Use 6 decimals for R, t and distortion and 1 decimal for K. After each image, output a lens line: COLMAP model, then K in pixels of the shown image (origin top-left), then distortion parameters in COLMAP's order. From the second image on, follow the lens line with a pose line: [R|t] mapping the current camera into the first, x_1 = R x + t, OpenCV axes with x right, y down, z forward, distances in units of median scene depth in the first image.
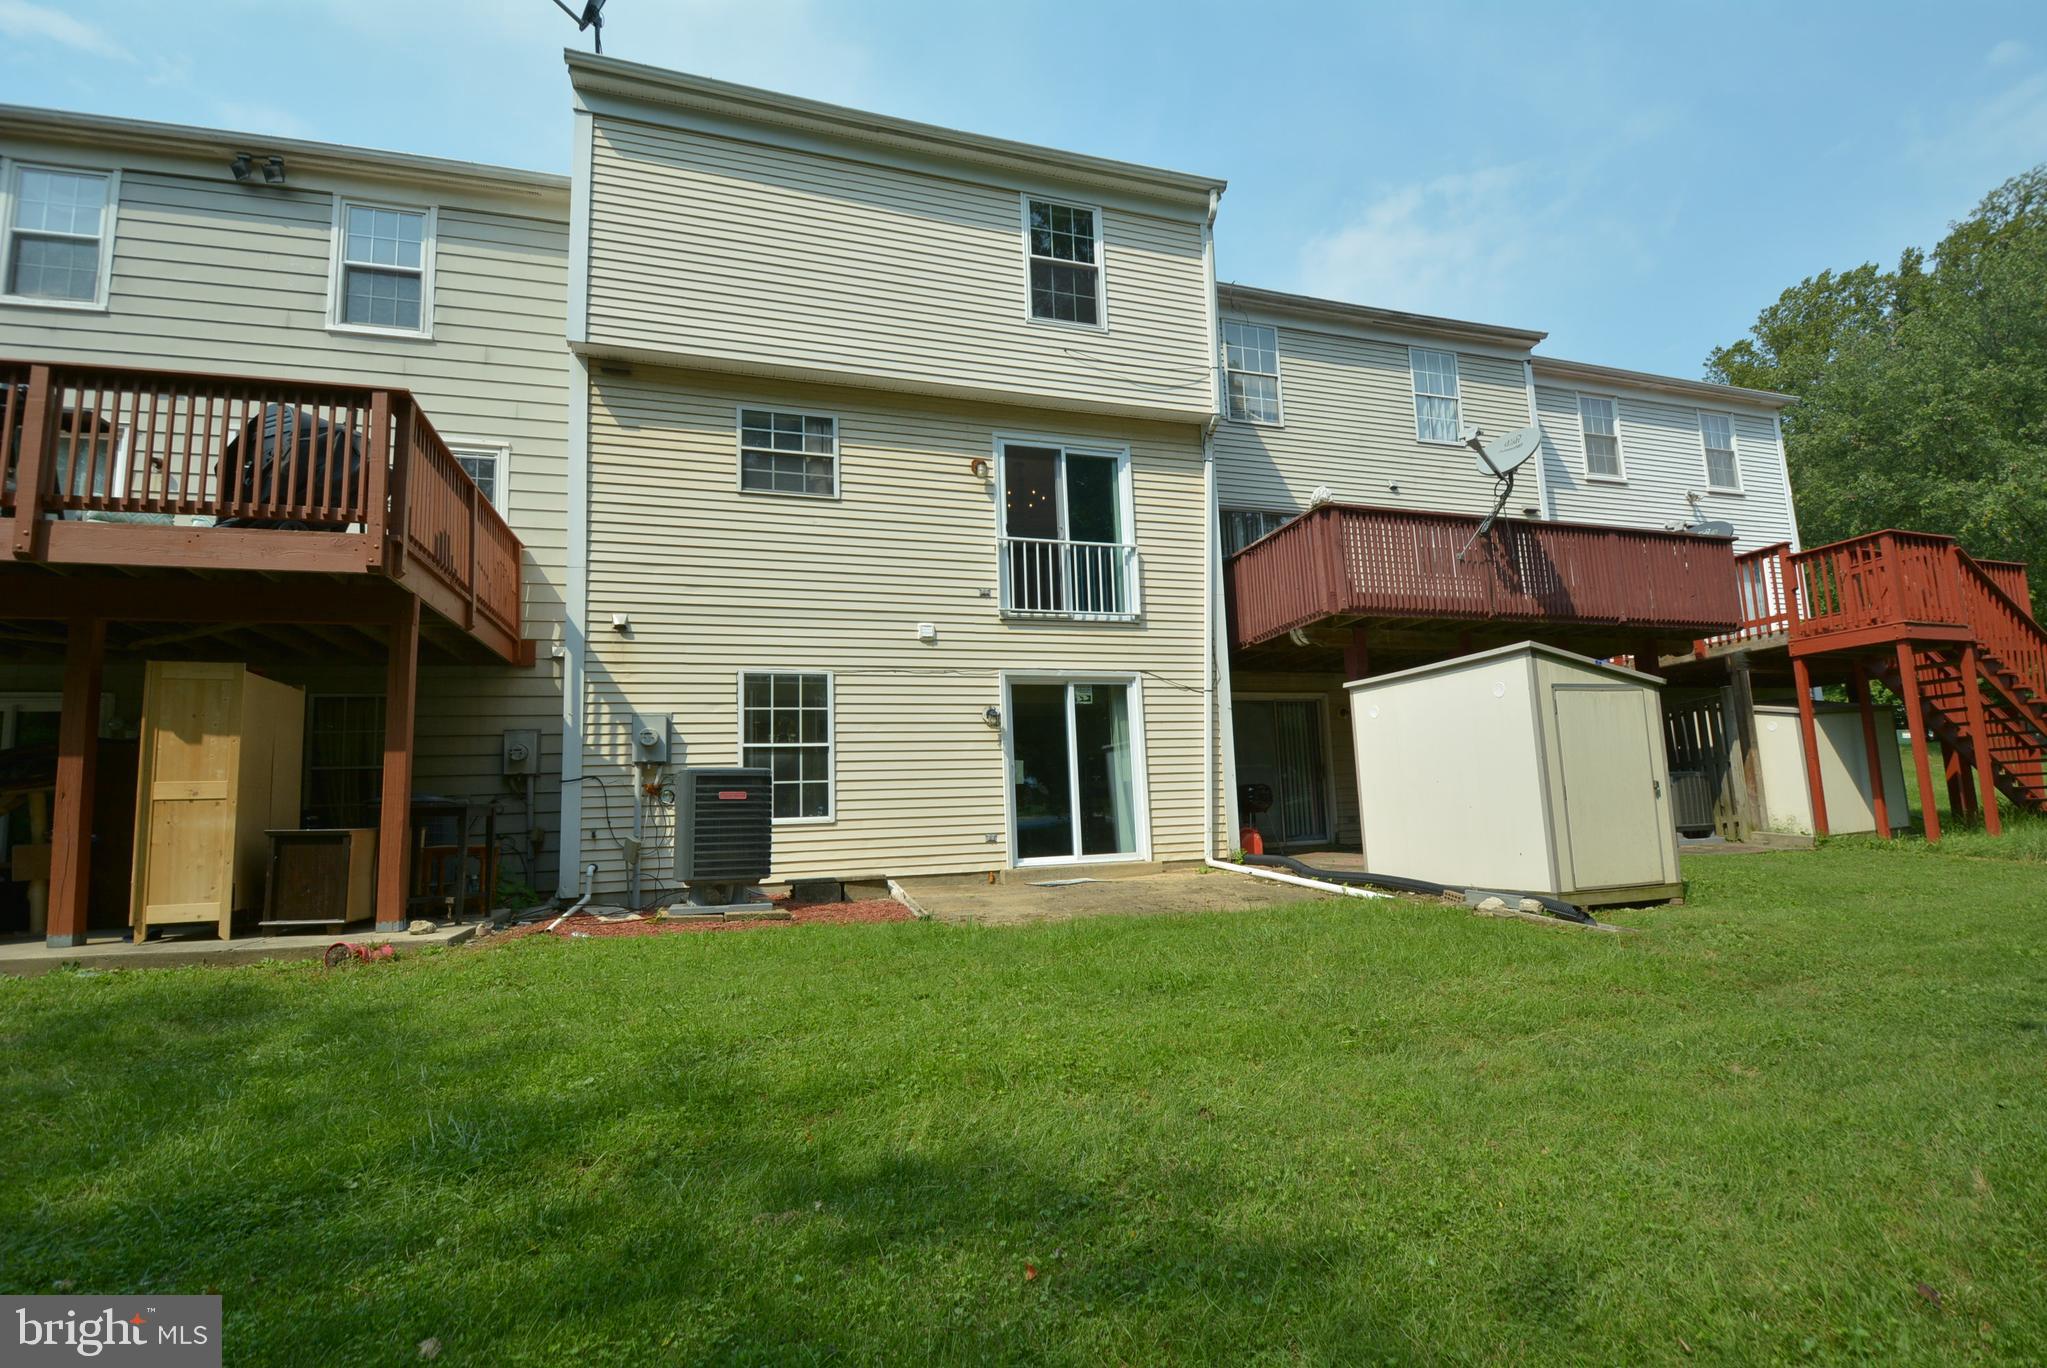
lens RADIAL K [[904.9, 0, 1036.3], [0, 904.9, 710.7], [0, 0, 1]] dist [0.015219, -0.023567]
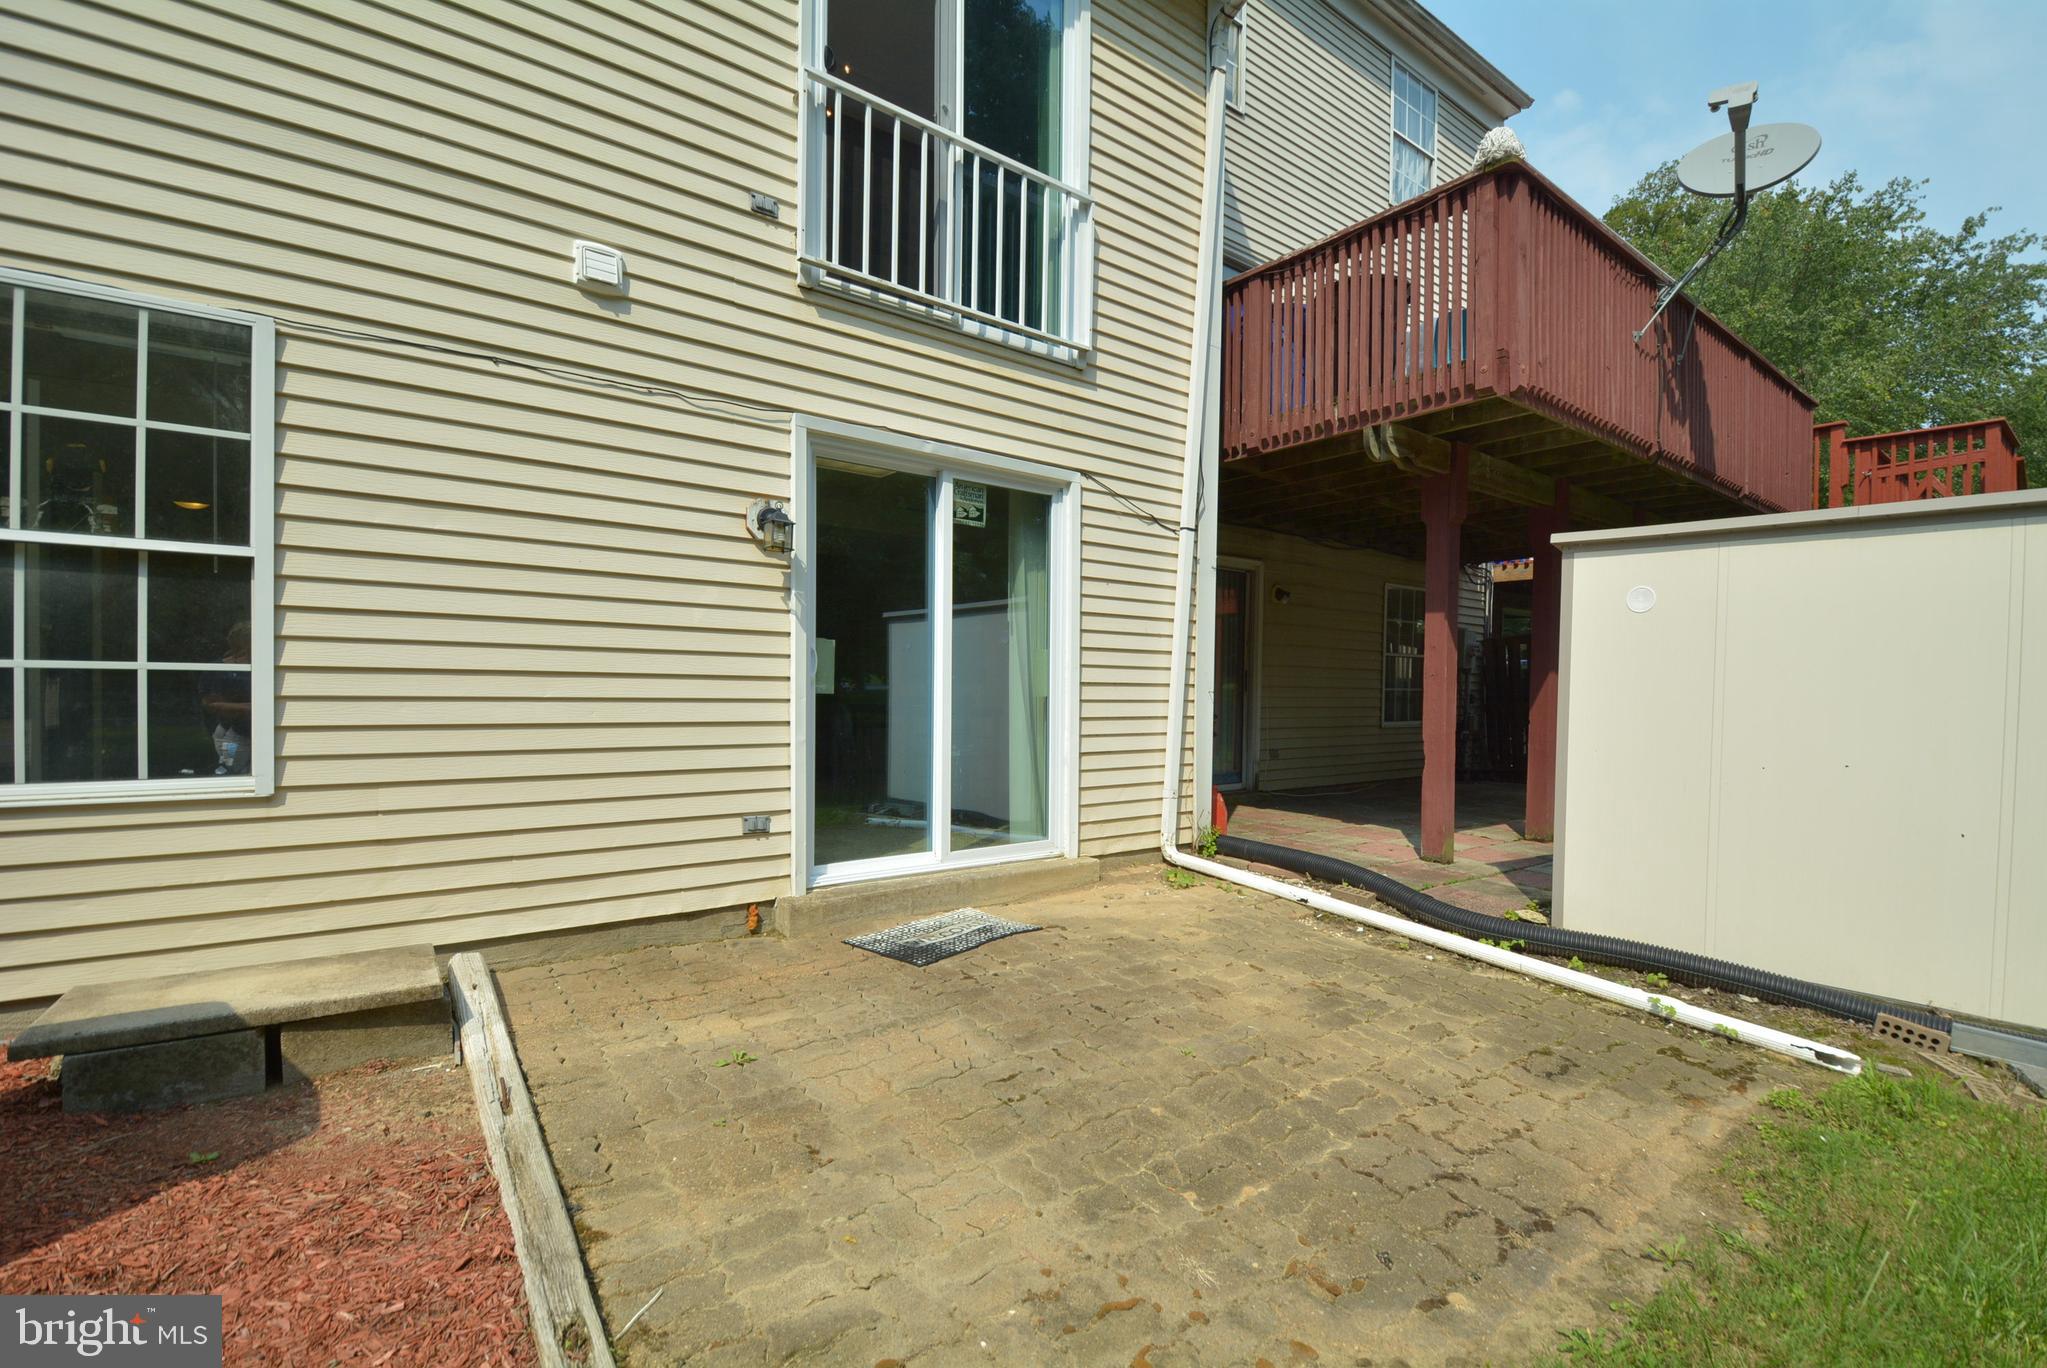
lens RADIAL K [[904.9, 0, 1036.3], [0, 904.9, 710.7], [0, 0, 1]] dist [0.015219, -0.023567]
pose [[0.931838, 0.042337, 0.360396, -0.078620], [-0.094299, 0.987302, 0.127836, 0.023876], [-0.350407, -0.153108, 0.923998, 0.558072]]
